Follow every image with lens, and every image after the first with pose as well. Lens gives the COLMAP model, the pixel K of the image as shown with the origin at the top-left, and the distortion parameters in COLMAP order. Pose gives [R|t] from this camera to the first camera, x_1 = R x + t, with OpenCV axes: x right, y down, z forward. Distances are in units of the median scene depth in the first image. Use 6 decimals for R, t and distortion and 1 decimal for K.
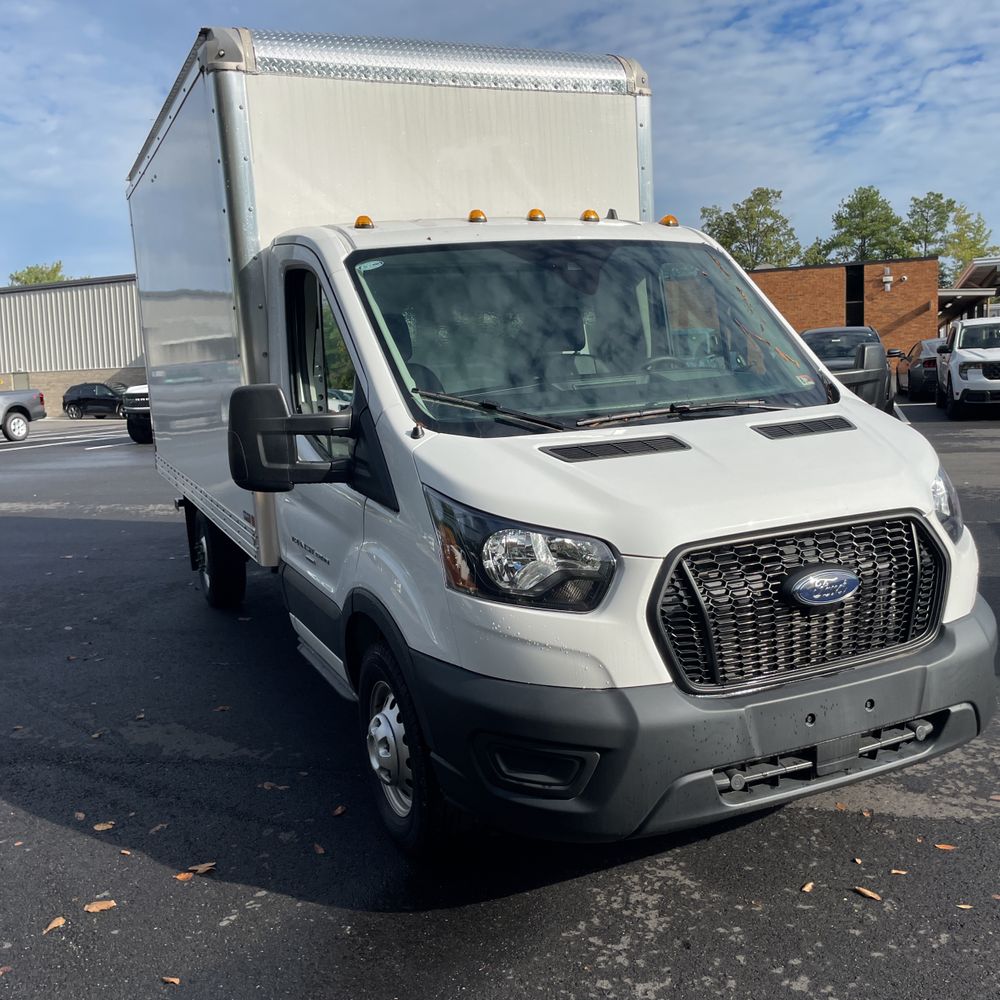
lens RADIAL K [[1002.2, 0, 490.9], [0, 1002.2, 488.6], [0, 0, 1]] dist [0.092779, -0.120765]
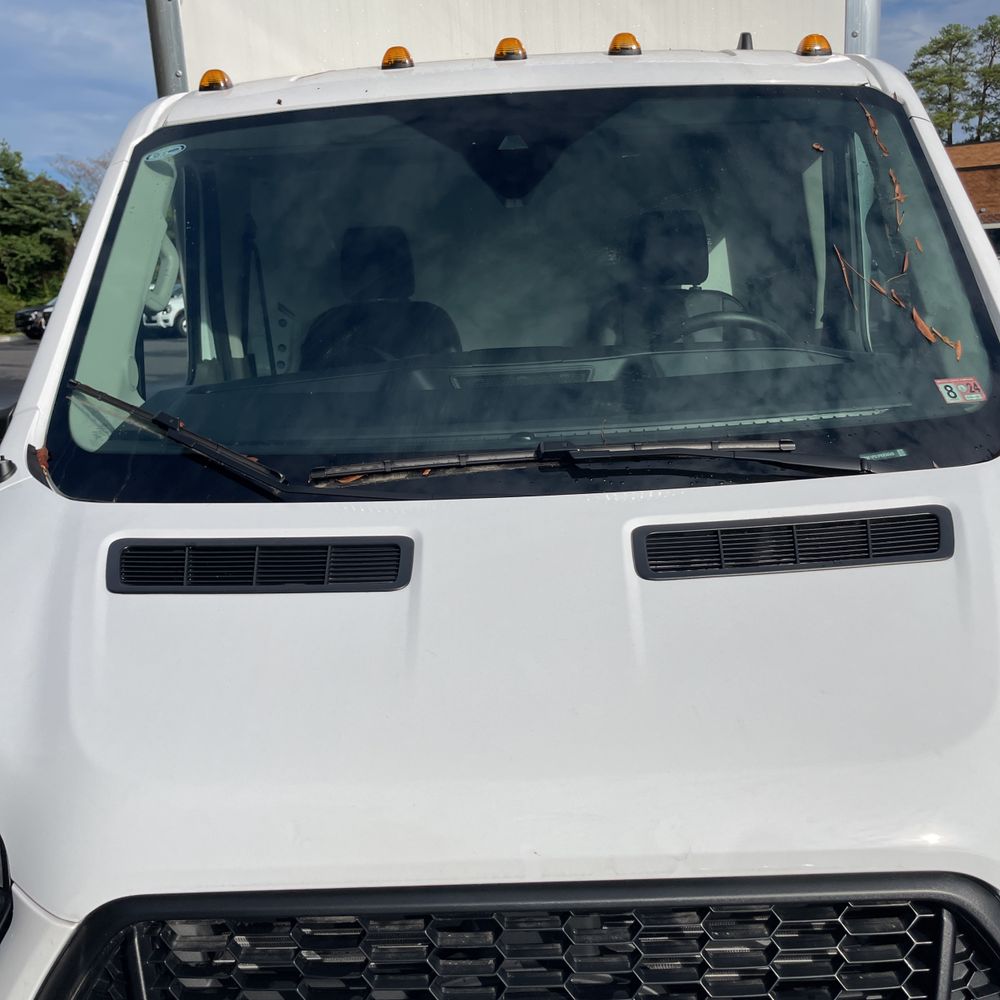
lens RADIAL K [[1002.2, 0, 490.9], [0, 1002.2, 488.6], [0, 0, 1]] dist [0.092779, -0.120765]
pose [[0.900788, 0.107363, -0.420778, 0.381834], [-0.063048, 0.991023, 0.117892, -0.124681], [0.429658, -0.079666, 0.899470, 0.609906]]
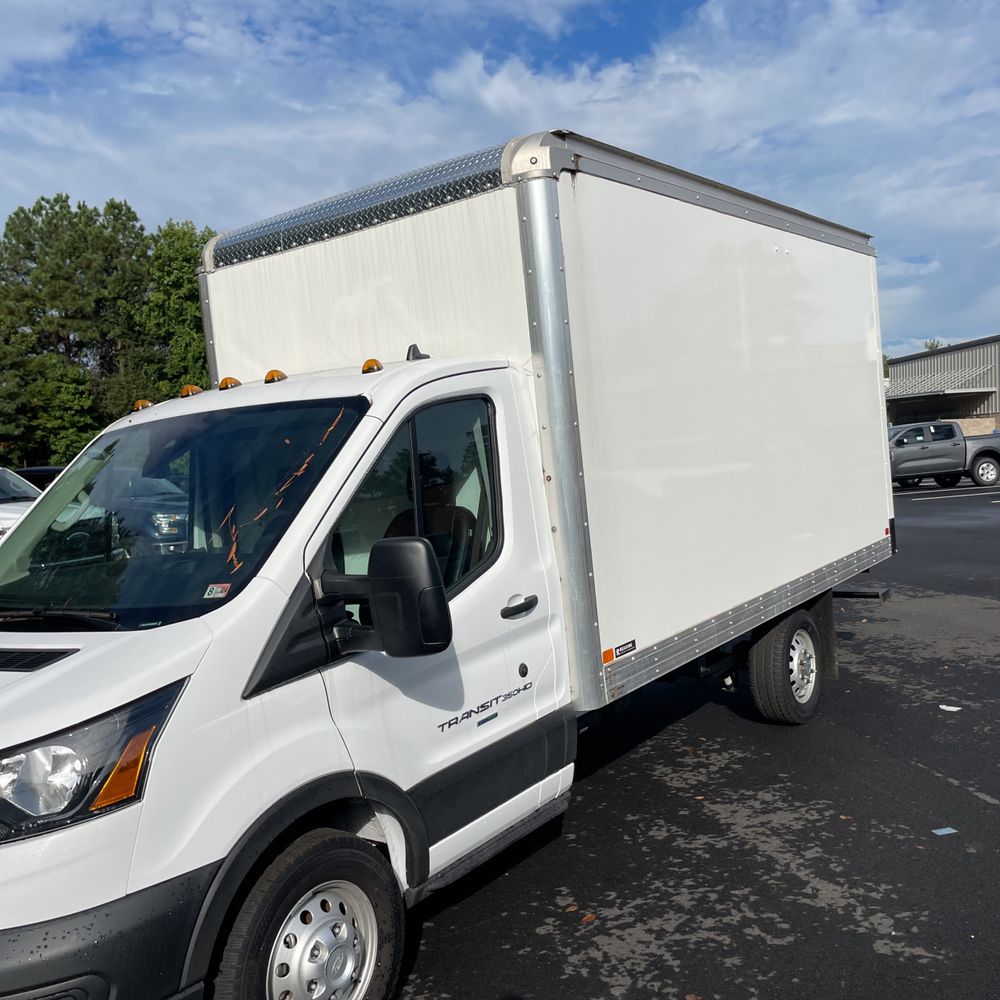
lens RADIAL K [[1000.7, 0, 484.9], [0, 1000.7, 510.3], [0, 0, 1]] dist [0.112047, -0.154108]
pose [[0.497331, 0.052744, -0.865956, 1.311496], [-0.059192, 0.997887, 0.026784, -0.243893], [0.865539, 0.037937, 0.499402, 0.943585]]
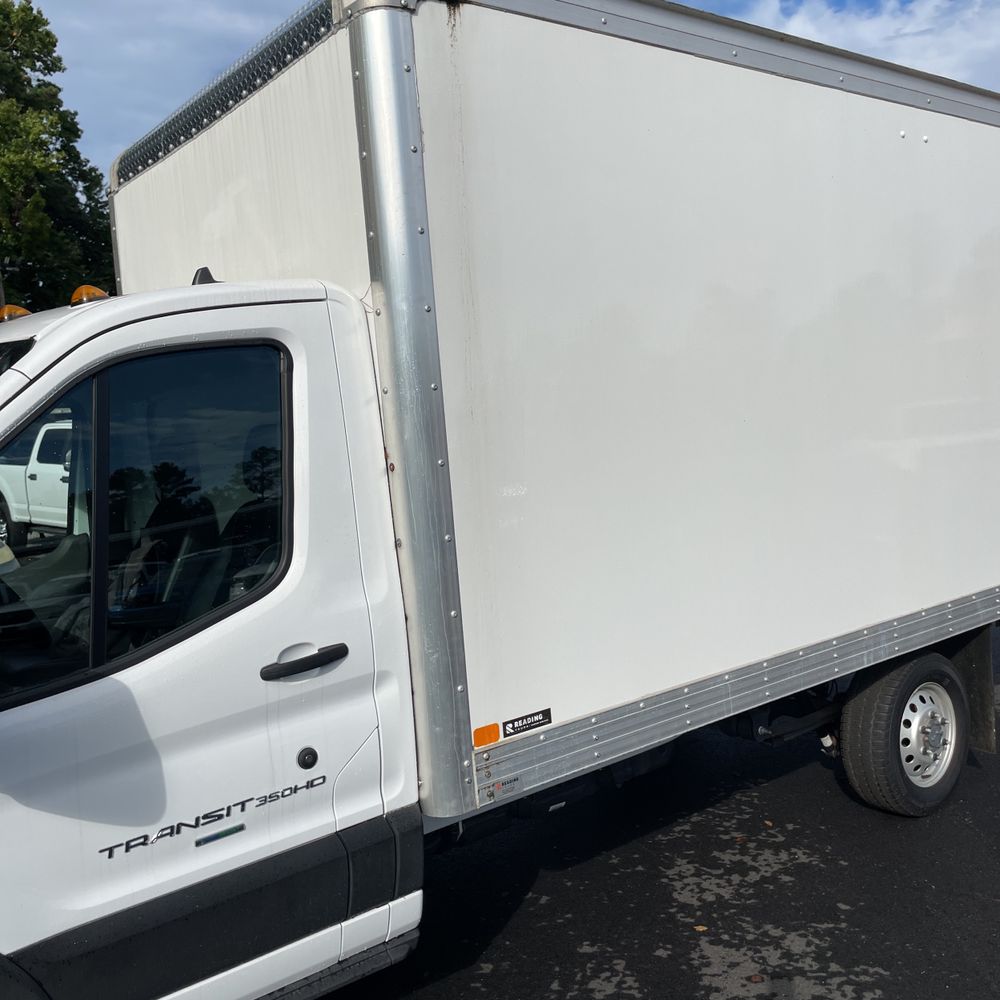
lens RADIAL K [[995.5, 0, 494.0], [0, 995.5, 496.1], [0, 0, 1]] dist [0.100231, -0.128985]
pose [[0.251914, 0.089921, -0.963563, 1.091381], [-0.083624, 0.993972, 0.070897, -0.297644], [0.964130, 0.062717, 0.257915, 1.508875]]
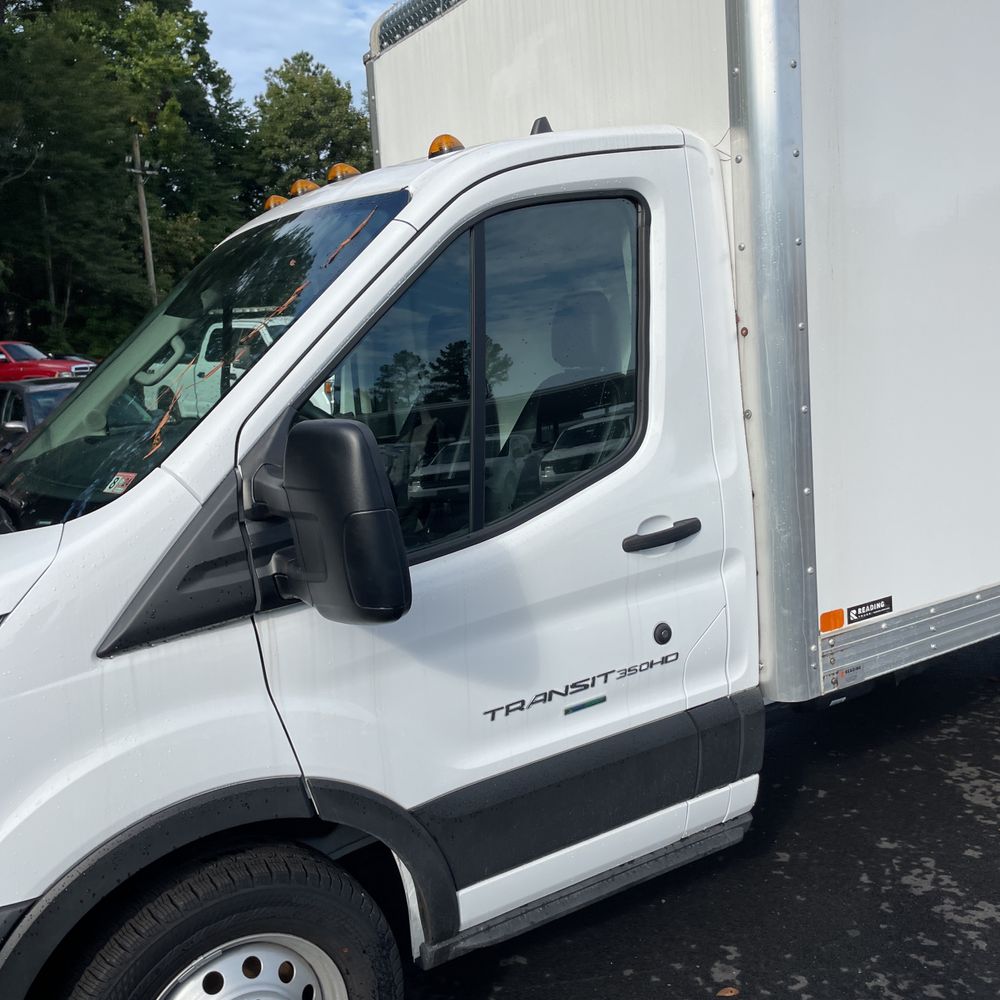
lens RADIAL K [[992.2, 0, 494.1], [0, 992.2, 487.7], [0, 0, 1]] dist [0.107548, -0.146755]
pose [[0.141594, 0.175491, -0.974245, 1.012795], [-0.085298, 0.982664, 0.164610, -0.247510], [0.986243, 0.059794, 0.154109, 1.334997]]
